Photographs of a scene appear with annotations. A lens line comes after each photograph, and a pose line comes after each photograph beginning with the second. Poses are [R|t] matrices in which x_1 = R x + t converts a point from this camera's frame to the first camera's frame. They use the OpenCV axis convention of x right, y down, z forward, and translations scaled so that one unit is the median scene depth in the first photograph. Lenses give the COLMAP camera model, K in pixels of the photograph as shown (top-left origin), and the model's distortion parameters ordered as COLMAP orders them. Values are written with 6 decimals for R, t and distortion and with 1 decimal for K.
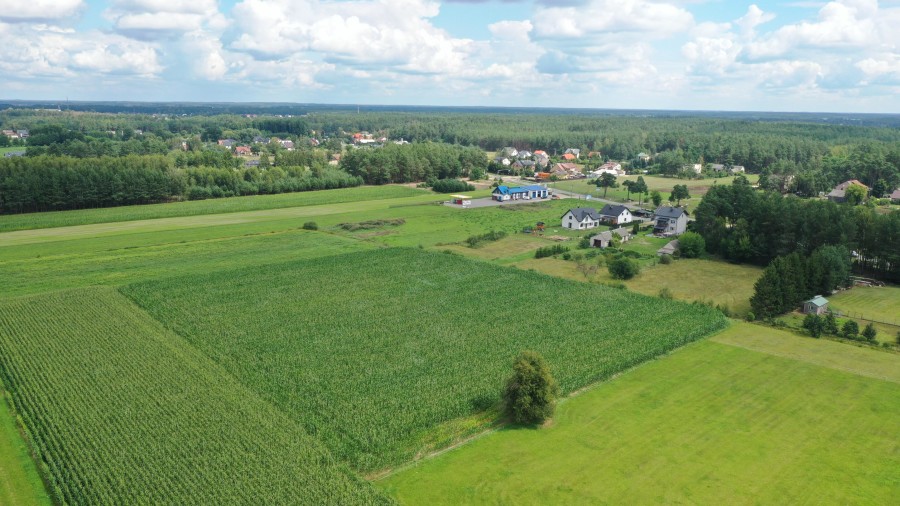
lens RADIAL K [[696.4, 0, 450.0], [0, 696.4, 253.0], [0, 0, 1]] dist [-0.001135, -0.000673]
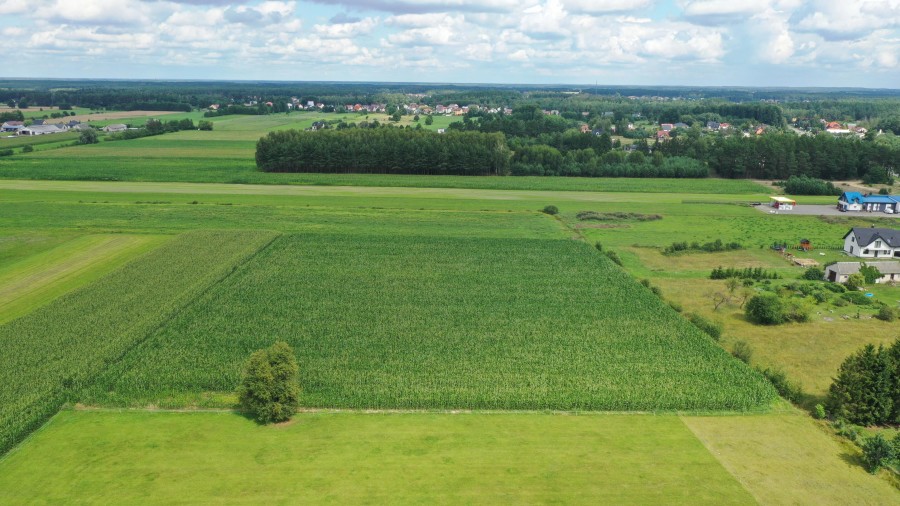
lens RADIAL K [[696.4, 0, 450.0], [0, 696.4, 253.0], [0, 0, 1]] dist [-0.001135, -0.000673]
pose [[0.746066, 0.155437, -0.647475, 0.318598], [-0.141430, 0.987177, 0.074022, -0.029421], [0.650678, 0.036347, 0.758483, 0.159441]]
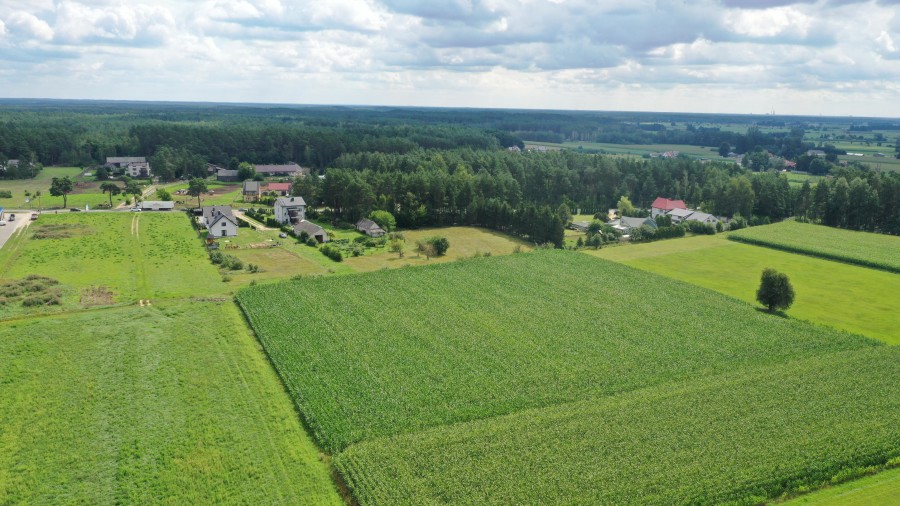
lens RADIAL K [[696.4, 0, 450.0], [0, 696.4, 253.0], [0, 0, 1]] dist [-0.001135, -0.000673]
pose [[0.251050, -0.201506, 0.946768, -0.571759], [0.180381, 0.970698, 0.158768, -0.099177], [-0.951019, 0.130920, 0.280042, 0.462544]]
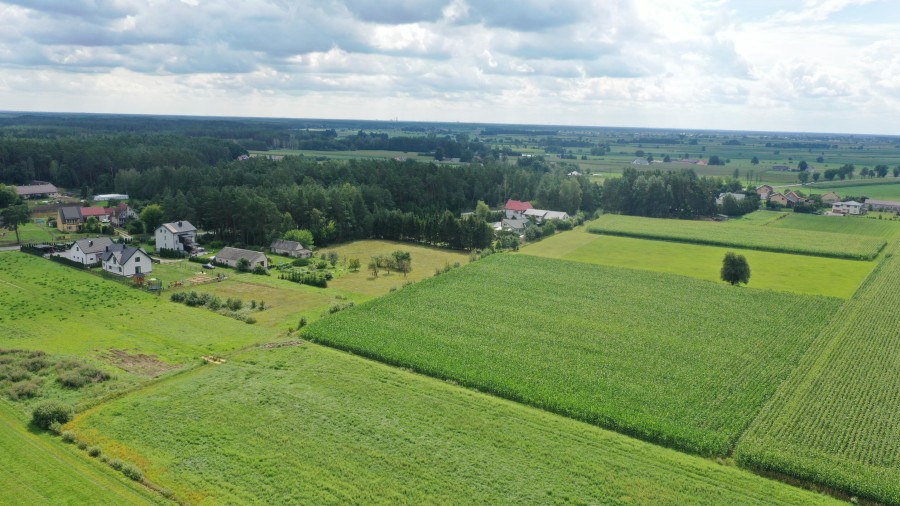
lens RADIAL K [[696.4, 0, 450.0], [0, 696.4, 253.0], [0, 0, 1]] dist [-0.001135, -0.000673]
pose [[-0.235744, -0.193978, 0.952259, -0.570473], [0.174377, 0.955530, 0.237813, -0.165777], [-0.956043, 0.222115, -0.191436, 0.787937]]
